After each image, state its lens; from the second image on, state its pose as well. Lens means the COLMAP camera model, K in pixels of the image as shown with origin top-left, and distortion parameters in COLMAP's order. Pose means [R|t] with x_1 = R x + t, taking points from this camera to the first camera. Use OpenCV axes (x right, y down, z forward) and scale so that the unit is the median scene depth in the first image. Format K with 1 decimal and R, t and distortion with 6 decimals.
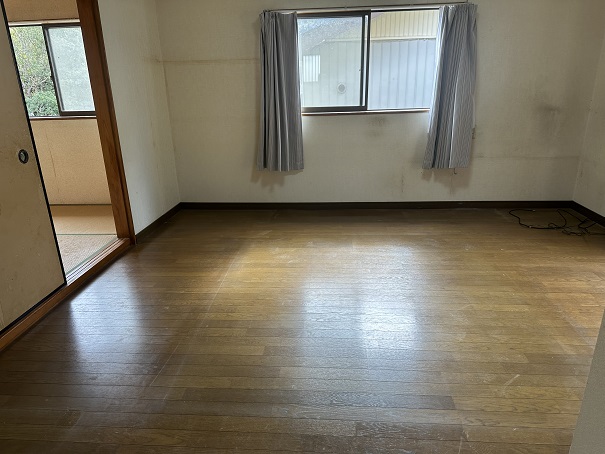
lens RADIAL K [[424.0, 0, 301.5], [0, 424.0, 229.6], [0, 0, 1]] dist [0.031833, -0.027036]
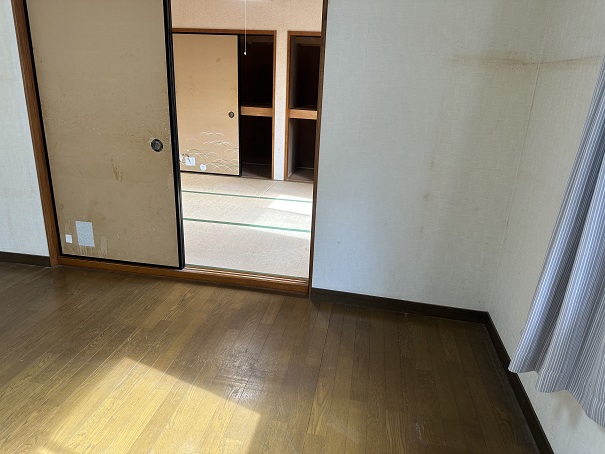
lens RADIAL K [[424.0, 0, 302.7], [0, 424.0, 226.3], [0, 0, 1]] dist [0.031833, -0.027036]
pose [[-0.090143, 0.335625, -0.937673, 0.481121], [-0.375832, 0.860430, 0.344108, -0.562007], [0.922293, 0.383427, 0.048577, 1.496361]]
